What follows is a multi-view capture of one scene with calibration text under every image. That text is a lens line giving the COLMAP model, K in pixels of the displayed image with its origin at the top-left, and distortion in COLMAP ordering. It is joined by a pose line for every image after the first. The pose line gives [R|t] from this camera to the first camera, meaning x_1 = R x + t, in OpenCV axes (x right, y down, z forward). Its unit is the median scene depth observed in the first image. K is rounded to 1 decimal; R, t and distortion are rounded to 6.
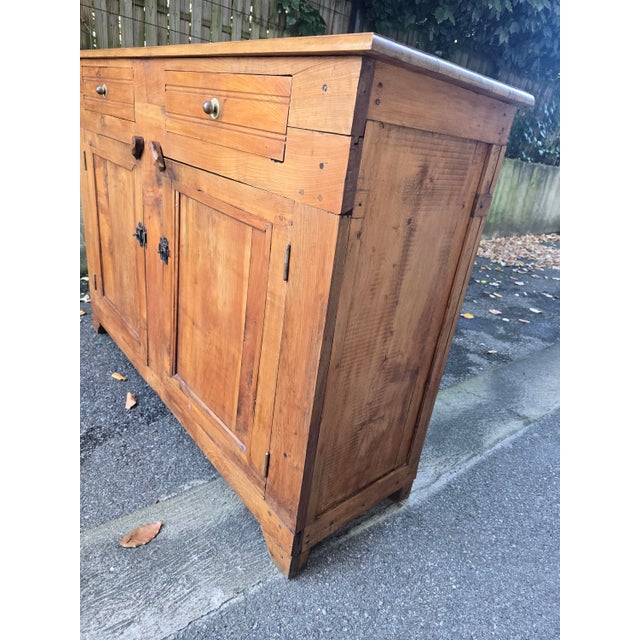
lens RADIAL K [[434.3, 0, 324.9], [0, 434.3, 318.5], [0, 0, 1]] dist [0.036292, -0.035458]
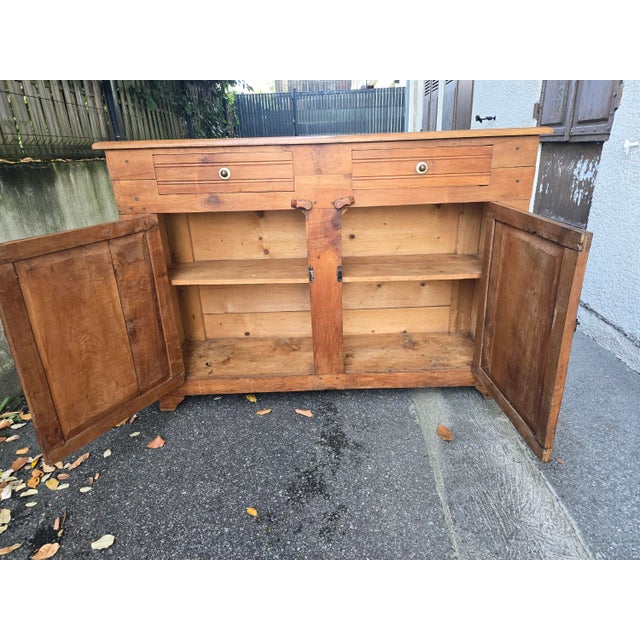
lens RADIAL K [[434.3, 0, 320.4], [0, 434.3, 313.3], [0, 0, 1]] dist [0.036292, -0.035458]
pose [[0.636903, -0.423996, 0.643880, -1.488697], [0.413041, 0.892869, 0.179391, -0.351034], [-0.650962, 0.151694, 0.743799, 0.050507]]
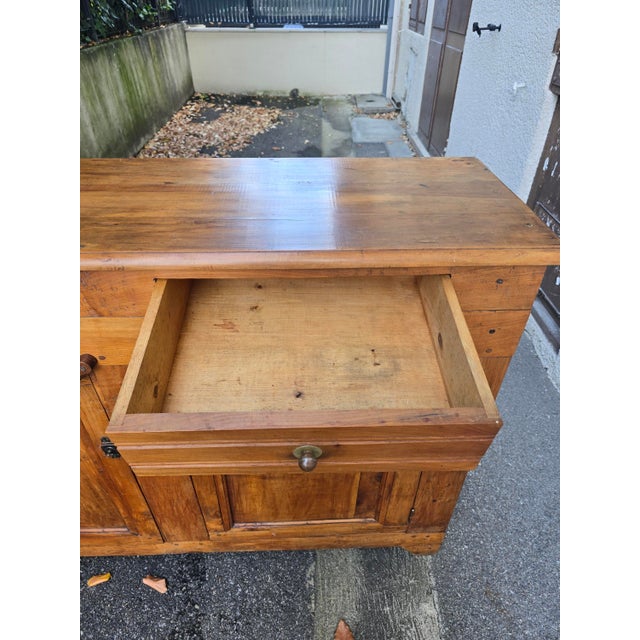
lens RADIAL K [[434.3, 0, 318.1], [0, 434.3, 326.3], [0, 0, 1]] dist [0.036292, -0.035458]
pose [[0.626332, -0.580010, 0.520861, -0.555953], [0.379683, 0.810515, 0.445989, -0.655583], [-0.680844, -0.081575, 0.727872, 0.291693]]
